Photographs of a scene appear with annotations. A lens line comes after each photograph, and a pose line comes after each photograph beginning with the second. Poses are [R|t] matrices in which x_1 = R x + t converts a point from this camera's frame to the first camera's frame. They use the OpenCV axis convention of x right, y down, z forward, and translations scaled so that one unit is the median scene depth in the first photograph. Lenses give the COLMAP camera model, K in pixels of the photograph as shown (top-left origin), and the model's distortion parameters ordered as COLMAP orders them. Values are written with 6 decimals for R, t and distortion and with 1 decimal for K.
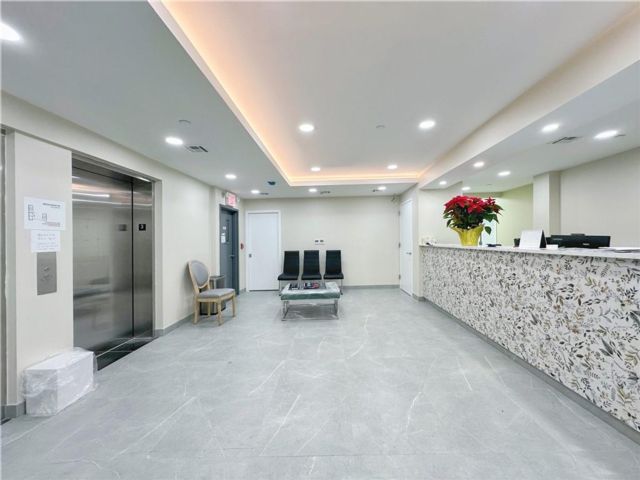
lens RADIAL K [[257.2, 0, 316.9], [0, 257.2, 242.1], [0, 0, 1]] dist [0.000631, 0.000480]
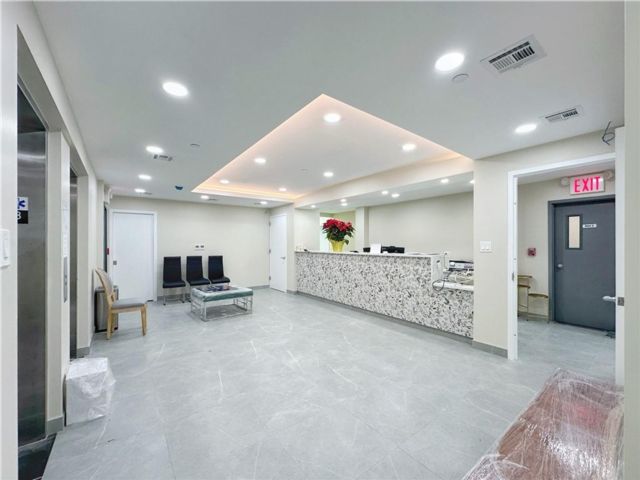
lens RADIAL K [[276.9, 0, 321.0], [0, 276.9, 243.0], [0, 0, 1]] dist [-0.002155, 0.000521]
pose [[0.763494, 0.023171, 0.645399, -0.603840], [-0.012274, 0.999696, -0.021372, -0.001690], [-0.645698, 0.008396, 0.763546, -0.225364]]
